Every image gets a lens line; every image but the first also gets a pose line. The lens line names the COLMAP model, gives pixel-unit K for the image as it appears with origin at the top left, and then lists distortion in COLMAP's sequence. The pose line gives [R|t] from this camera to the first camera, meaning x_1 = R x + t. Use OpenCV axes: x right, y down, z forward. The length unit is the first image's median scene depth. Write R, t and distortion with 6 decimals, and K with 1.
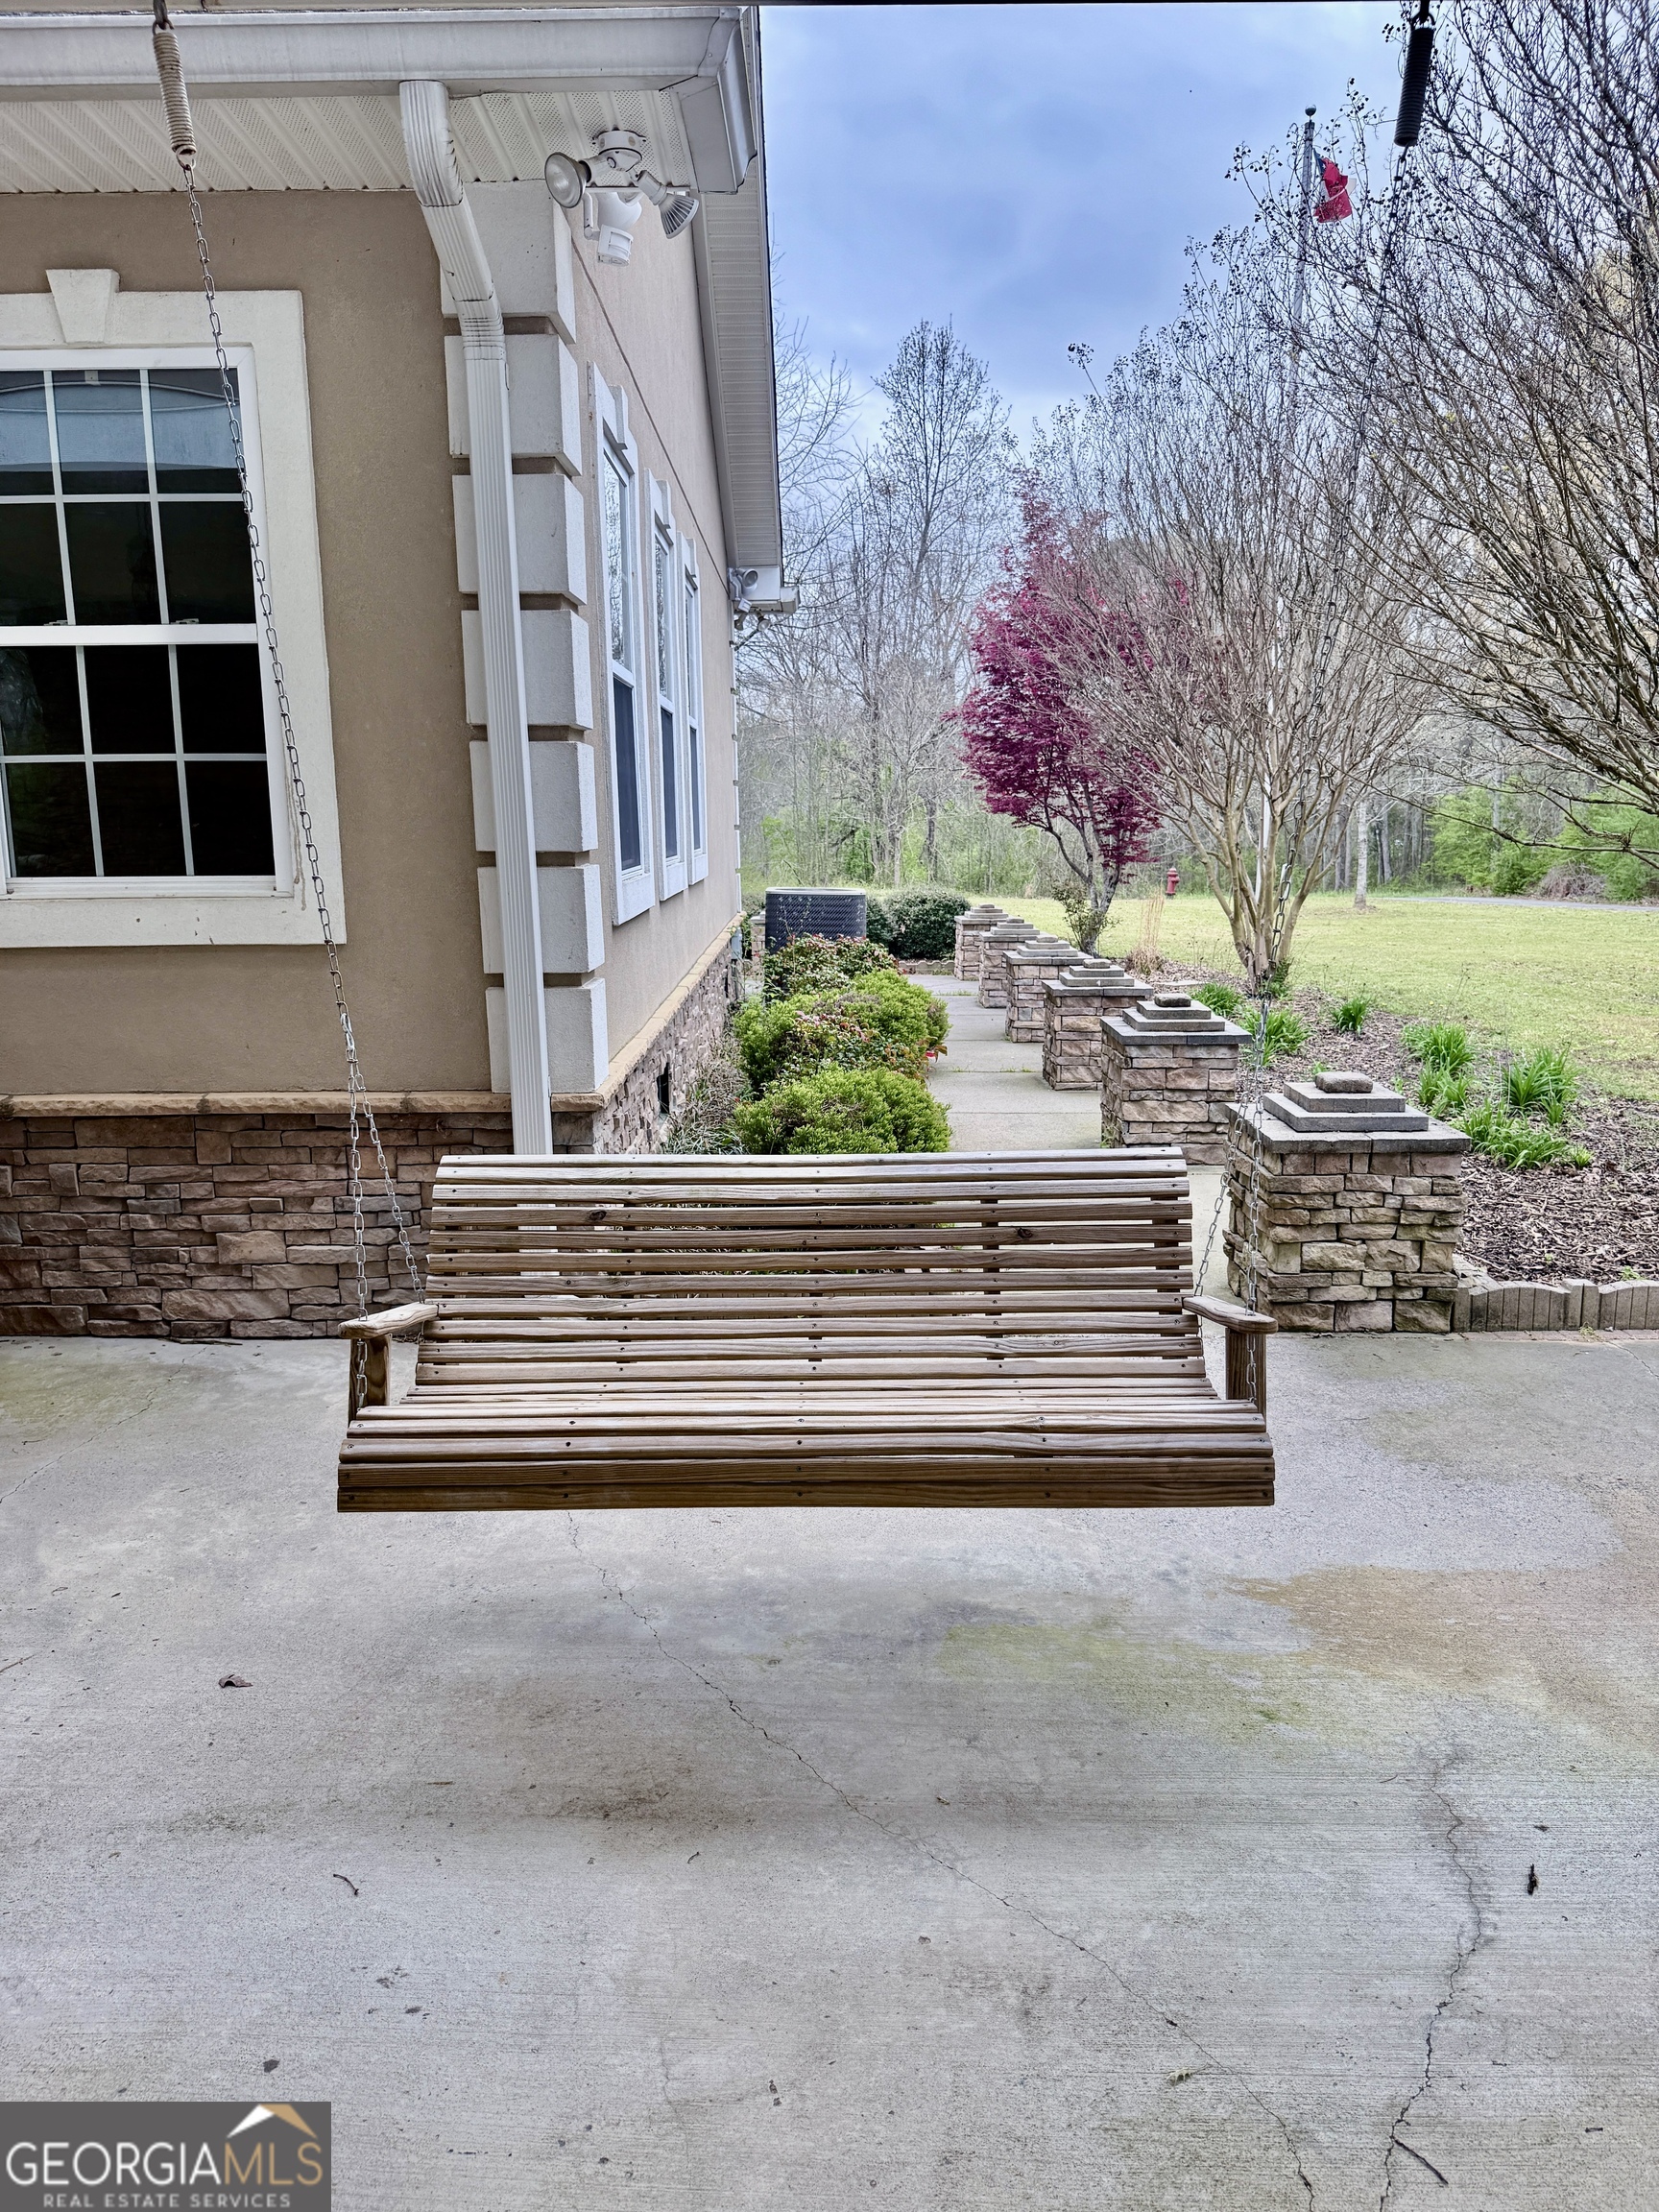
lens RADIAL K [[1527.3, 0, 829.5], [0, 1527.3, 1106.0], [0, 0, 1]] dist [0.156396, -0.258571]
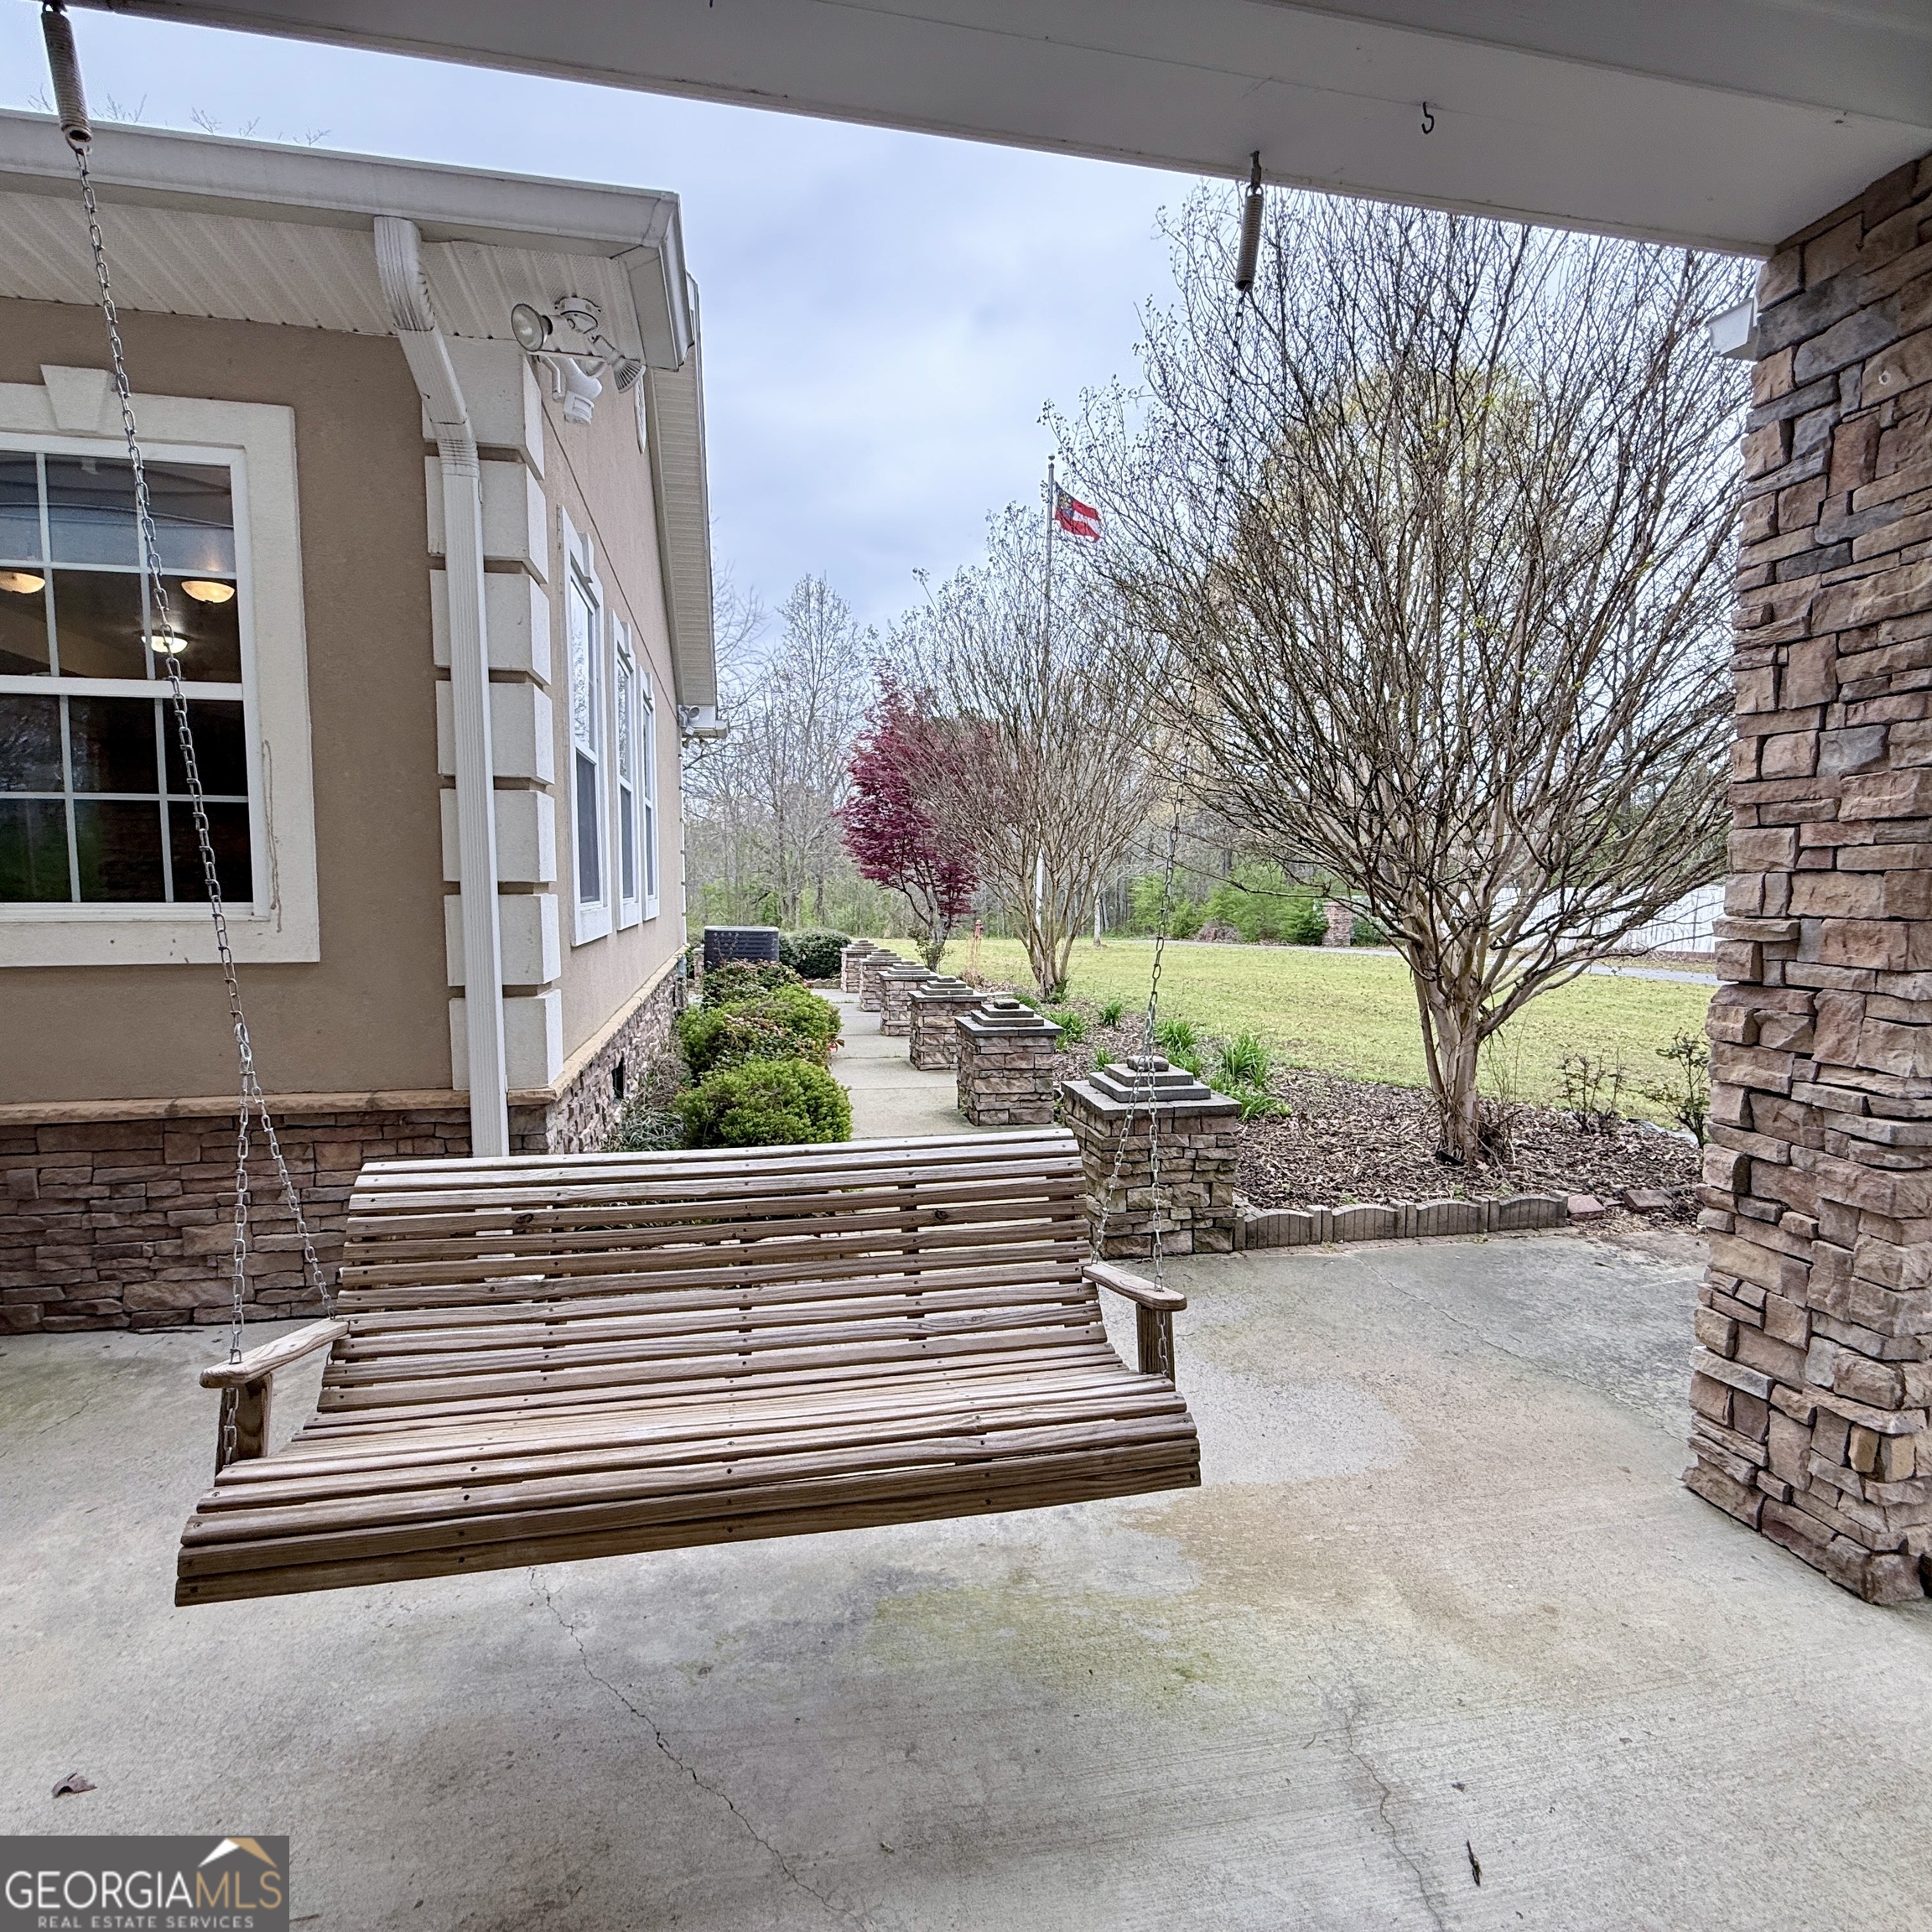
lens RADIAL K [[1023.4, 0, 957.5], [0, 1023.4, 964.0], [0, 0, 1]] dist [-0.003021, 0.001333]
pose [[0.980162, -0.003932, 0.198157, -0.003272], [0.025910, 0.993765, -0.108443, -0.010172], [-0.196495, 0.111426, 0.974153, 0.181911]]
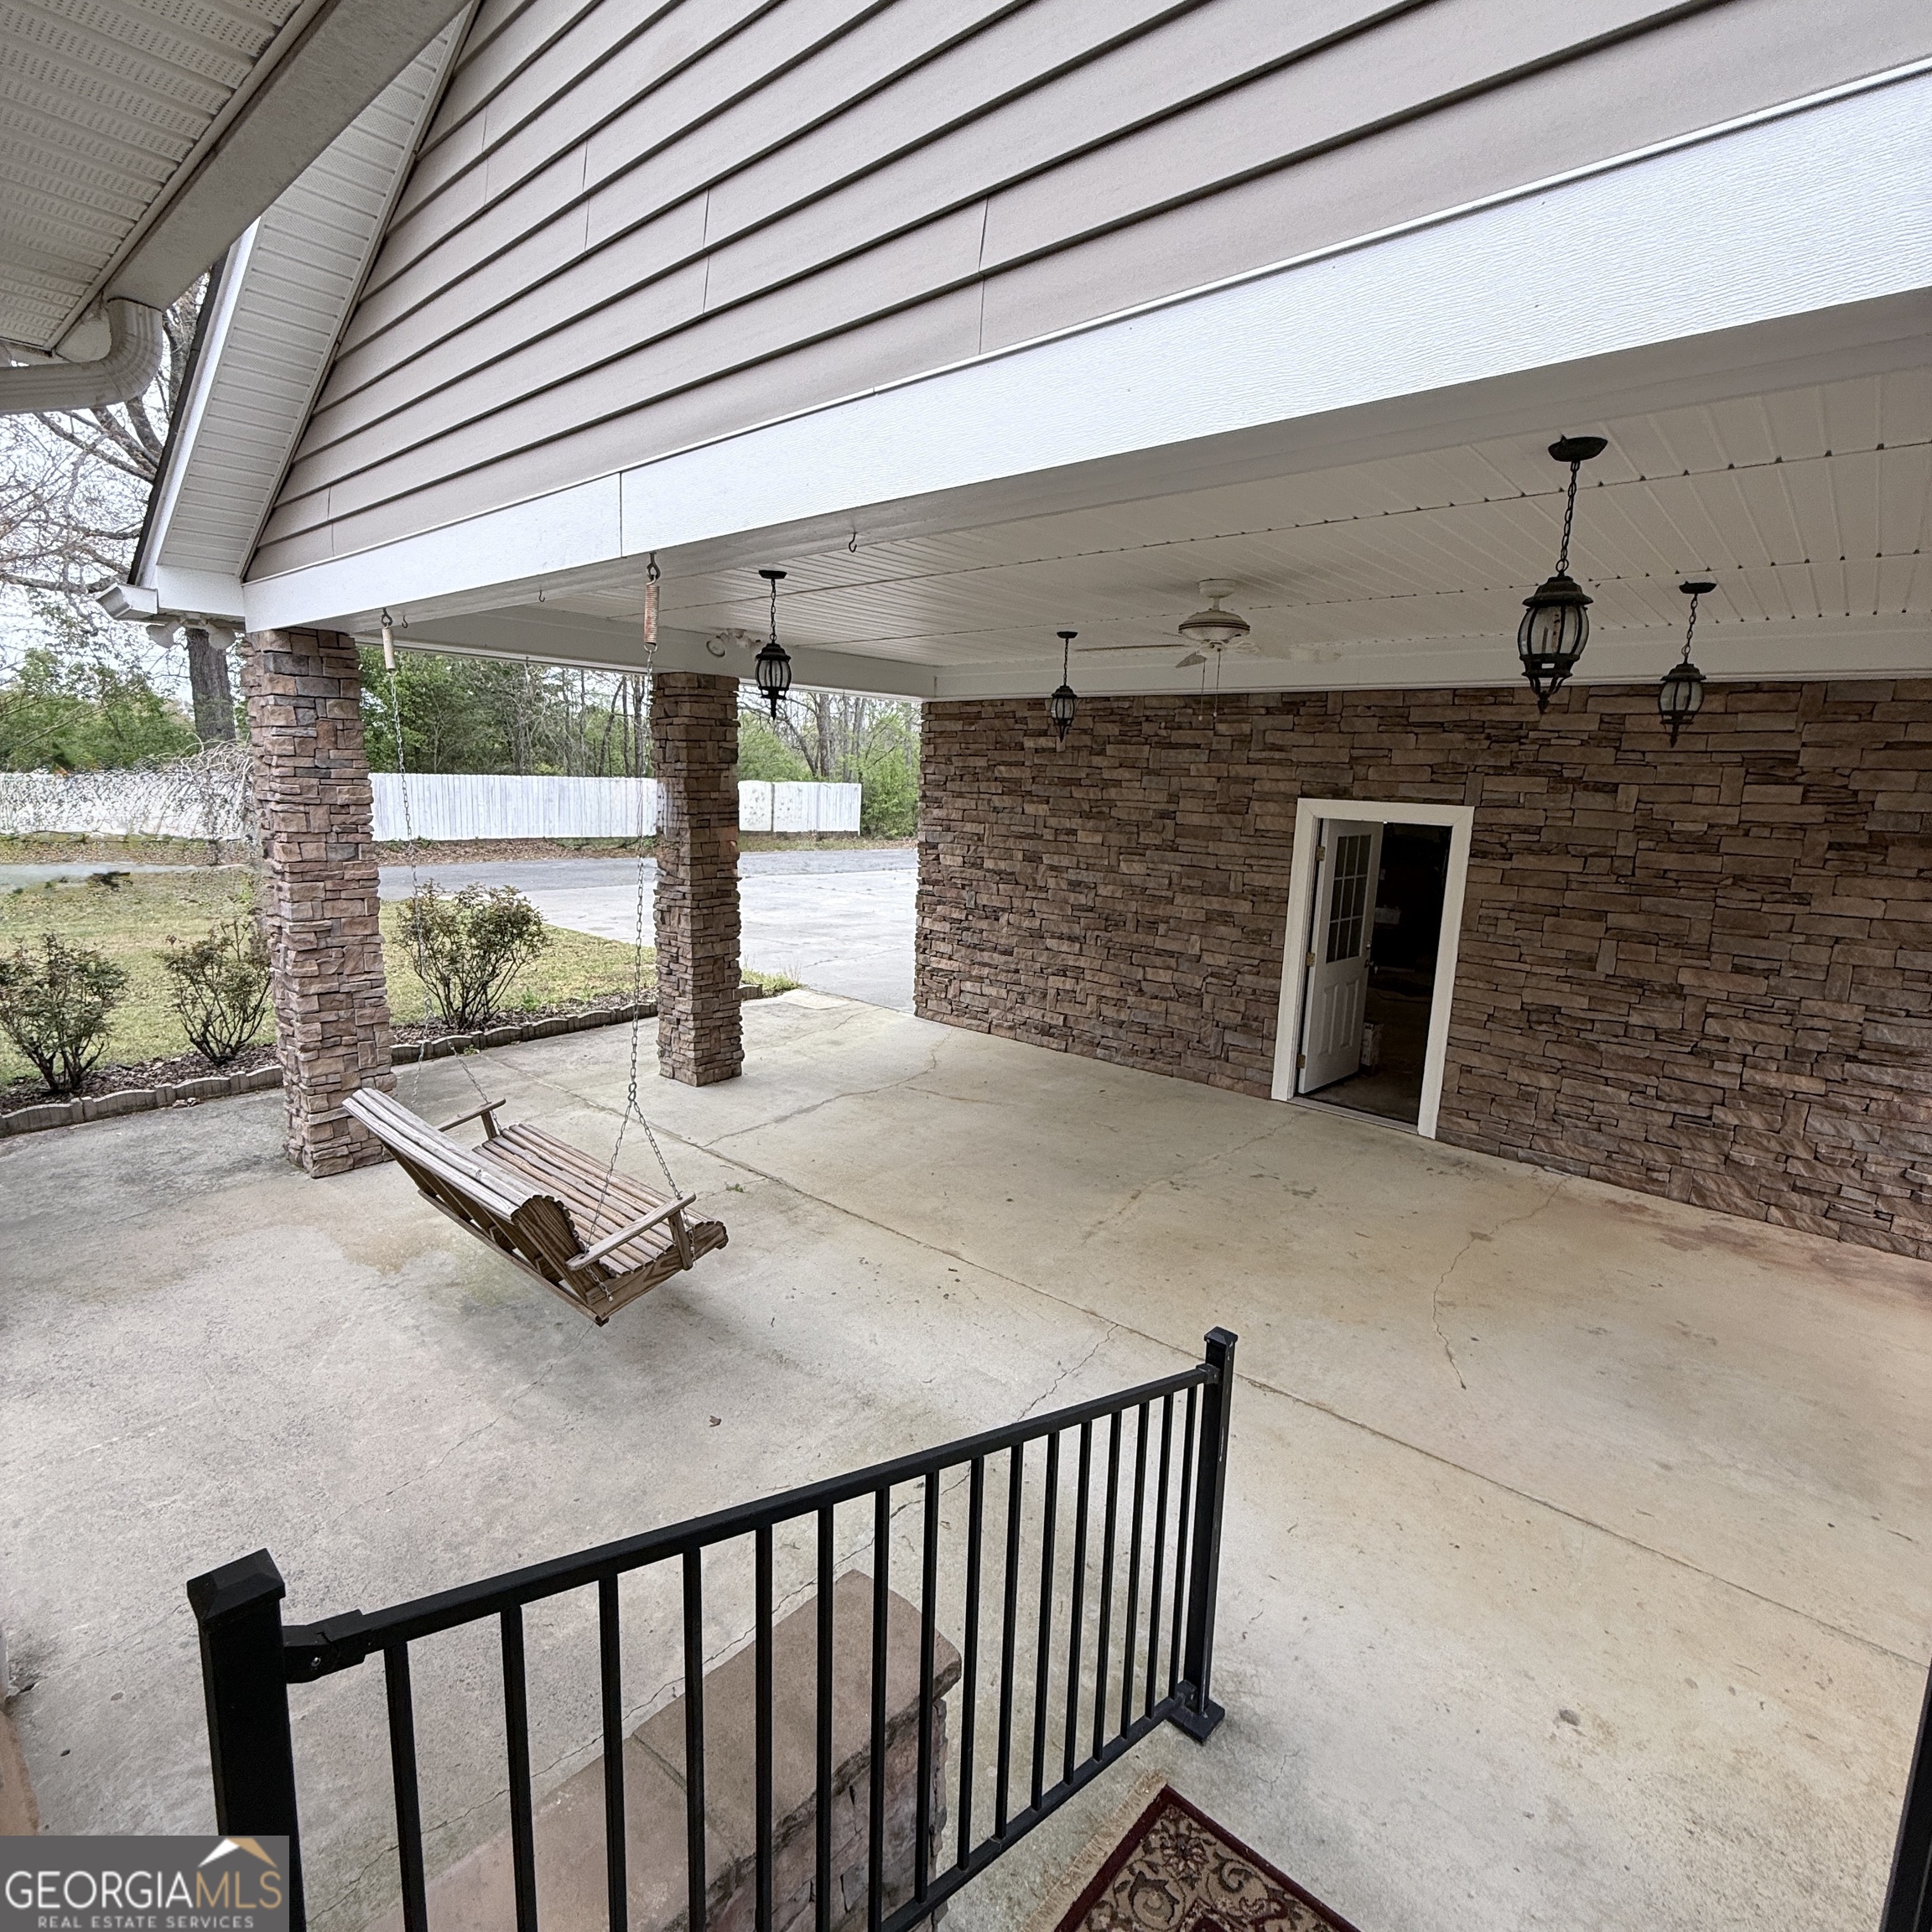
lens RADIAL K [[1023.4, 0, 957.5], [0, 1023.4, 964.0], [0, 0, 1]] dist [-0.003021, 0.001333]
pose [[-0.753434, -0.135394, 0.643433, -0.854168], [0.096104, 0.945385, 0.311466, -0.333949], [-0.650462, 0.296506, -0.699273, 0.970325]]
